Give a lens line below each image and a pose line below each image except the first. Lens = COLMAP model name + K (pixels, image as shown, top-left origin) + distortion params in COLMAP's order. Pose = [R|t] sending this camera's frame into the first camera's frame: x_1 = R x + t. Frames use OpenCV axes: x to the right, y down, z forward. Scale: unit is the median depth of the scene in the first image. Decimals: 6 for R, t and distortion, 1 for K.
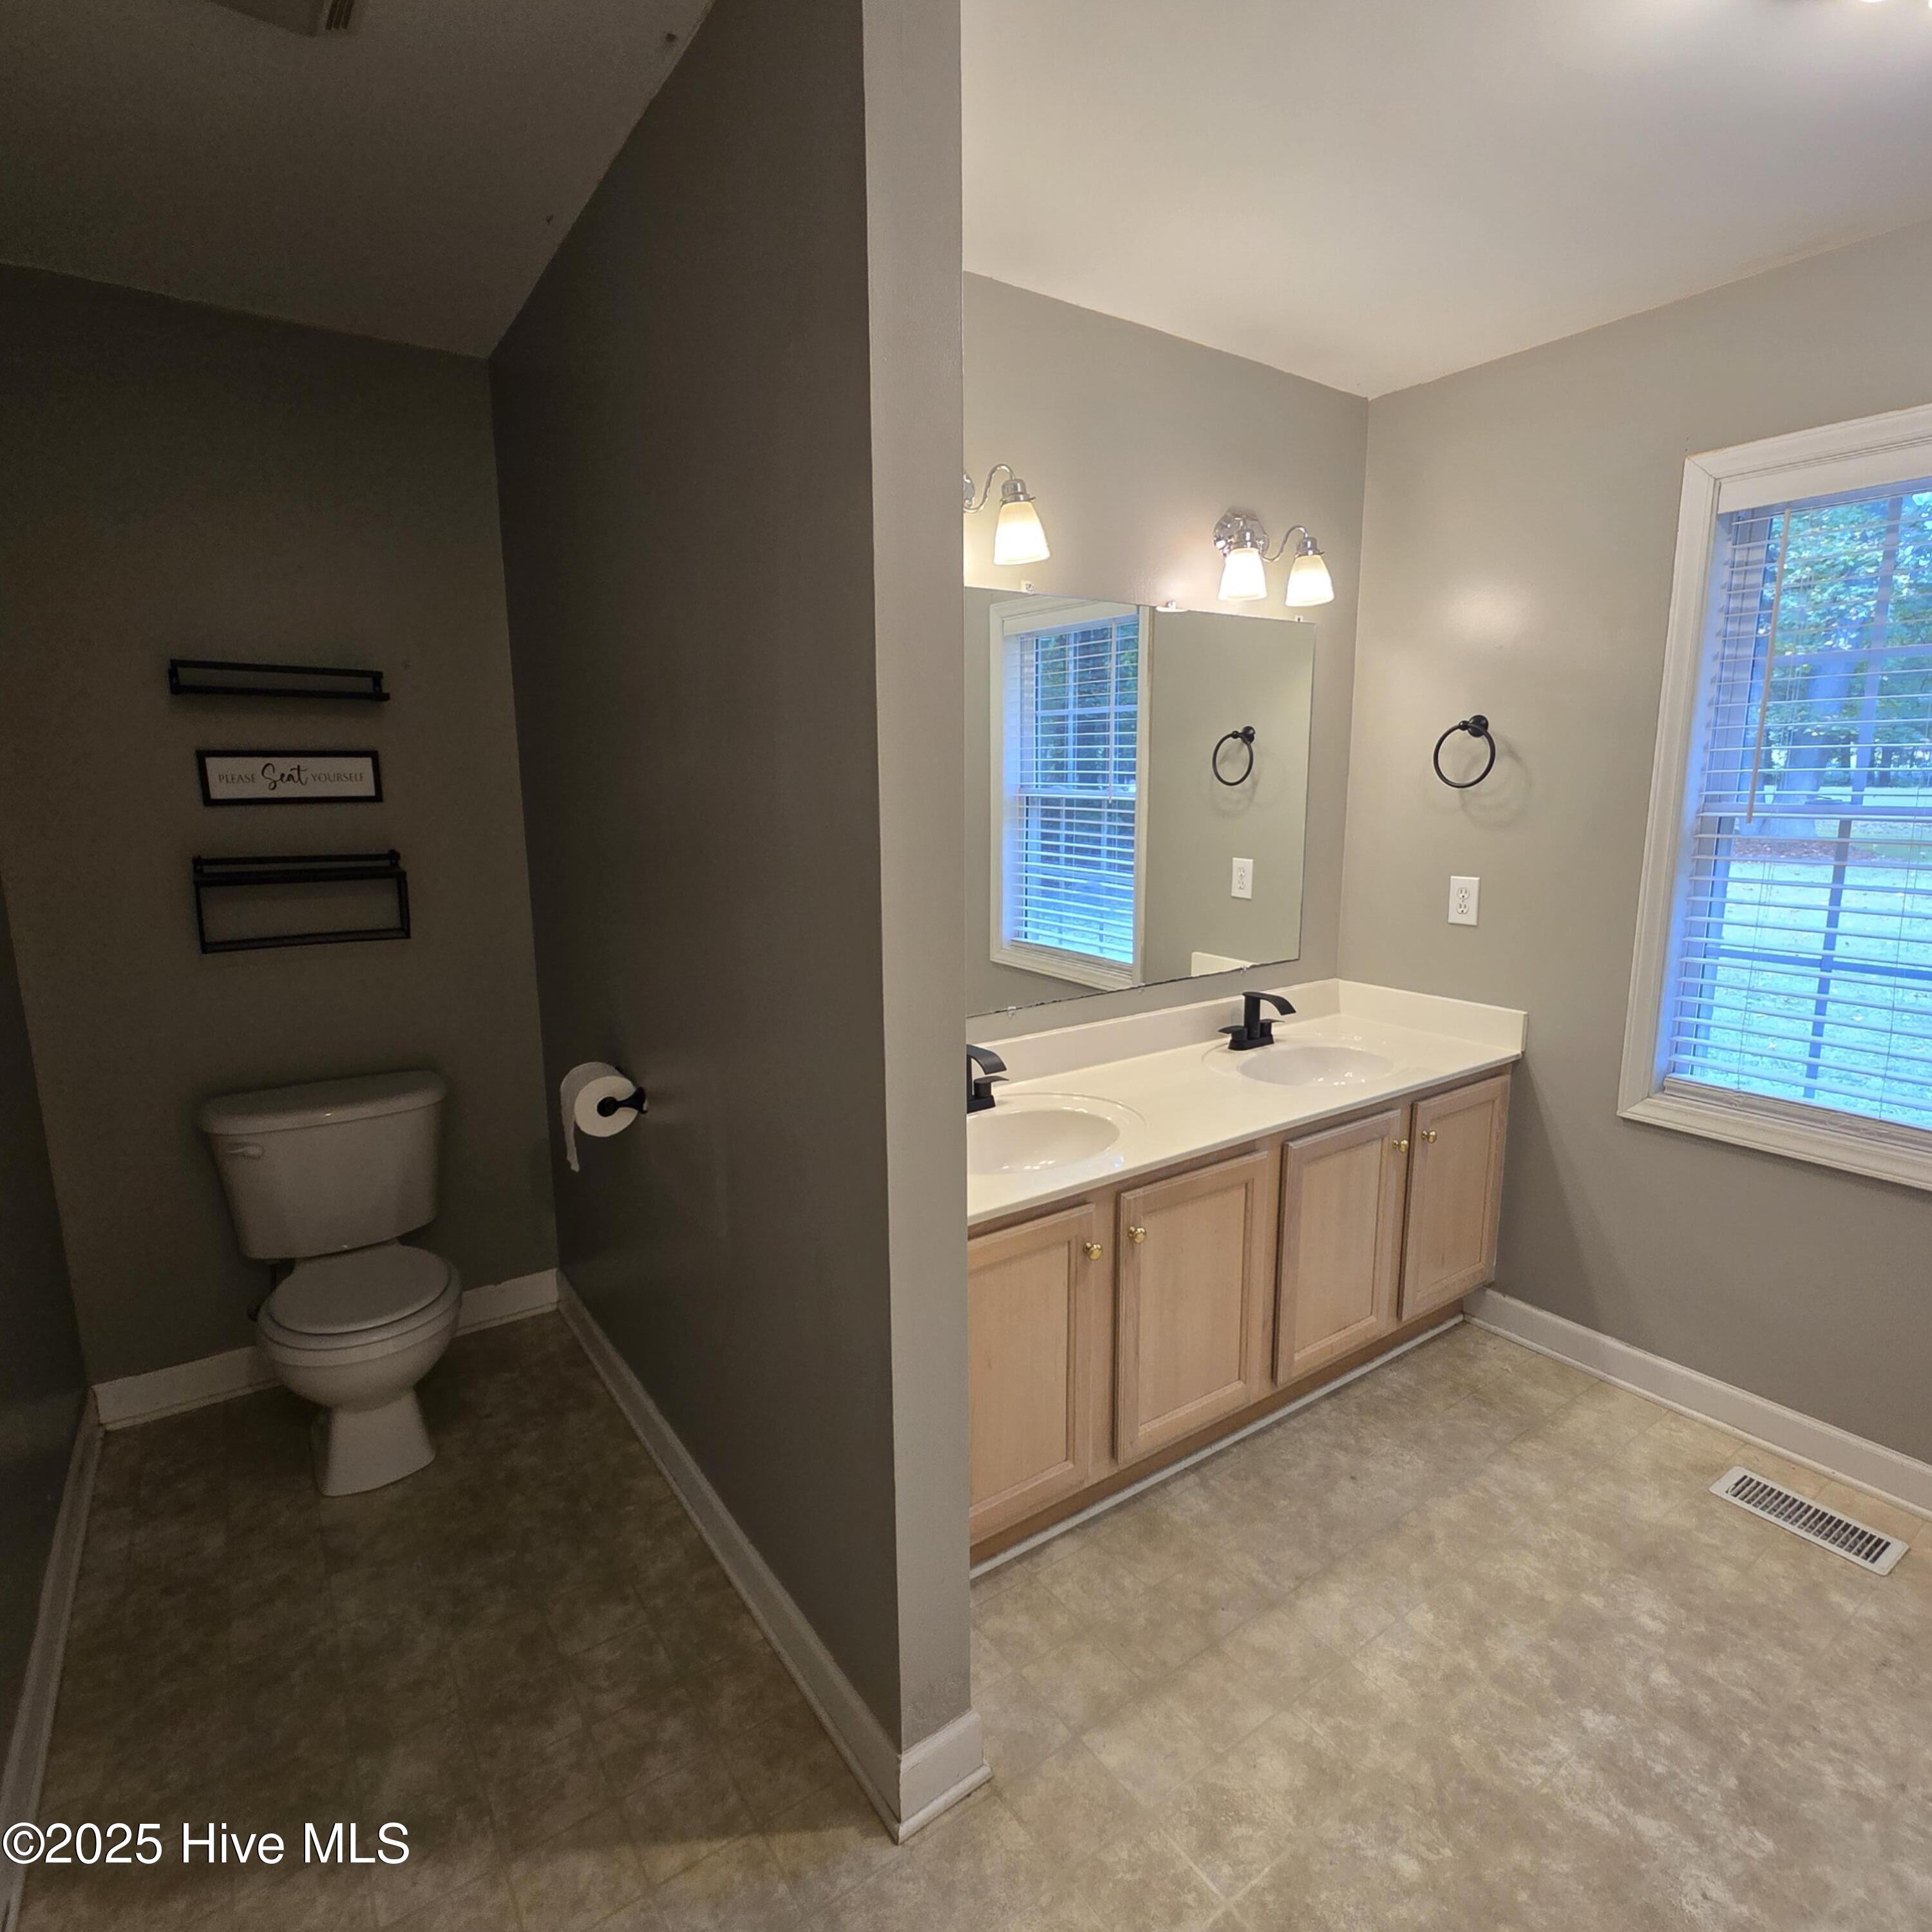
lens RADIAL K [[1052.9, 0, 973.4], [0, 1052.9, 967.3], [0, 0, 1]] dist [-0.000464, -0.001424]
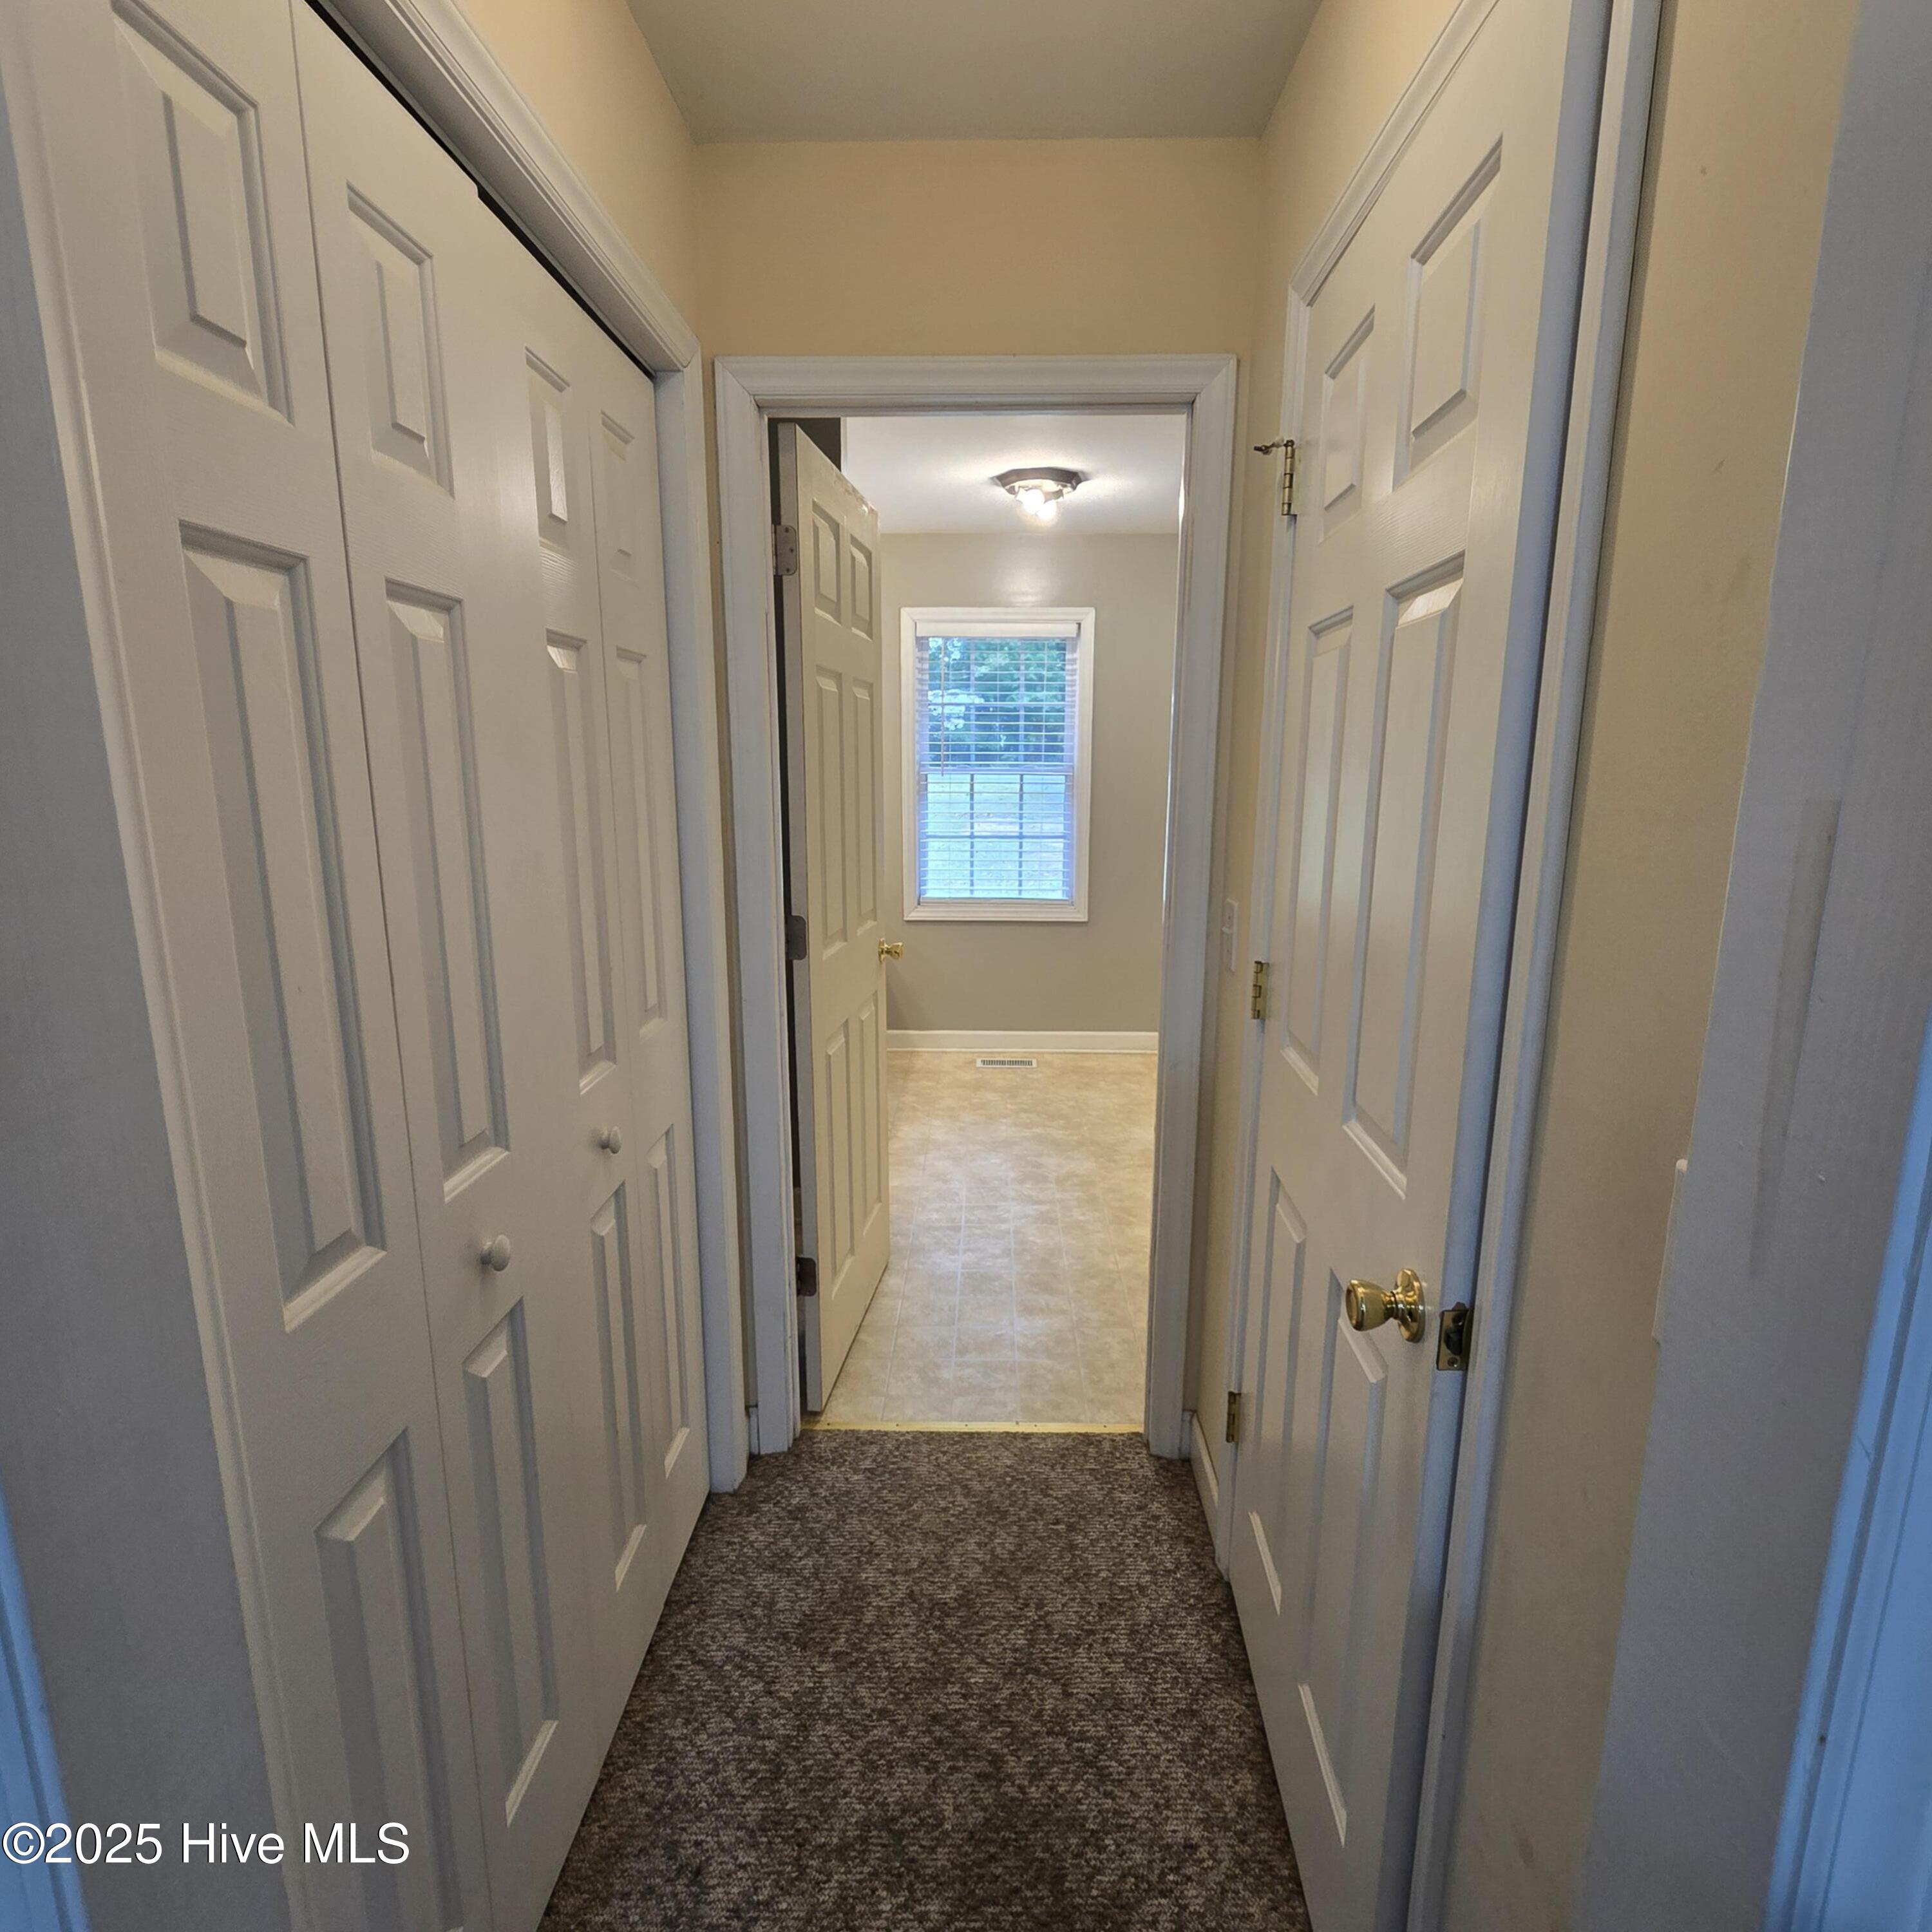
lens RADIAL K [[1052.9, 0, 973.4], [0, 1052.9, 967.3], [0, 0, 1]] dist [-0.000464, -0.001424]
pose [[0.586592, -0.151808, 0.795527, -1.187731], [0.142232, 0.986319, 0.083339, 0.099181], [-0.797295, 0.064263, 0.600159, -0.419147]]
